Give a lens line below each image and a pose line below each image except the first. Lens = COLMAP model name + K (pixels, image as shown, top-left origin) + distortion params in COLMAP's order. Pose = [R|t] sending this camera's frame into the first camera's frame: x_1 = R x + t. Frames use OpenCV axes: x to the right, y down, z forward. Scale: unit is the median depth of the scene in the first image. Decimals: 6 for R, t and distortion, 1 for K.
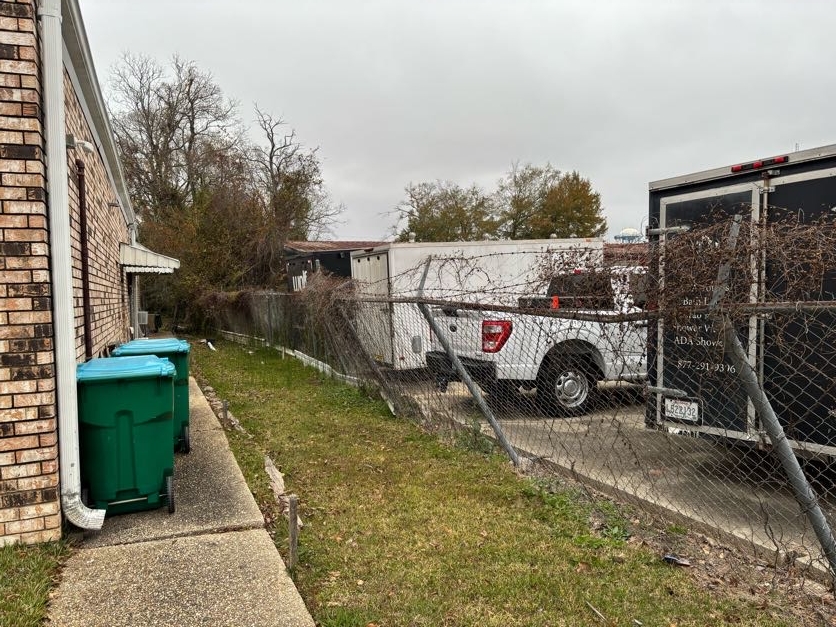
lens RADIAL K [[641.1, 0, 396.8], [0, 641.1, 313.5], [0, 0, 1]] dist [0.060793, -0.073556]
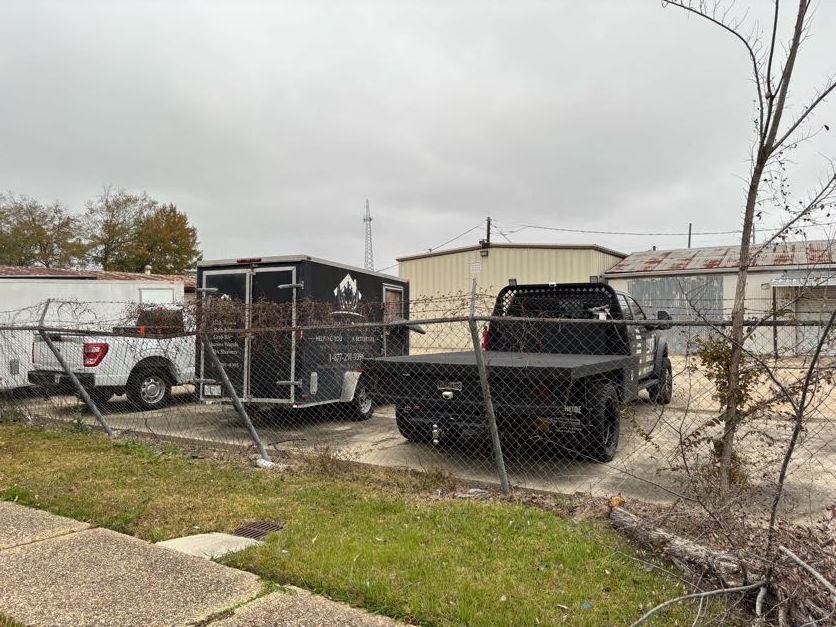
lens RADIAL K [[640.3, 0, 418.0], [0, 640.3, 313.5], [0, 0, 1]] dist [0.049977, -0.006389]
pose [[0.806994, 0.019900, 0.590224, -0.106927], [0.007117, 0.999032, -0.043415, 0.011849], [-0.590516, 0.039236, 0.806071, -0.526127]]
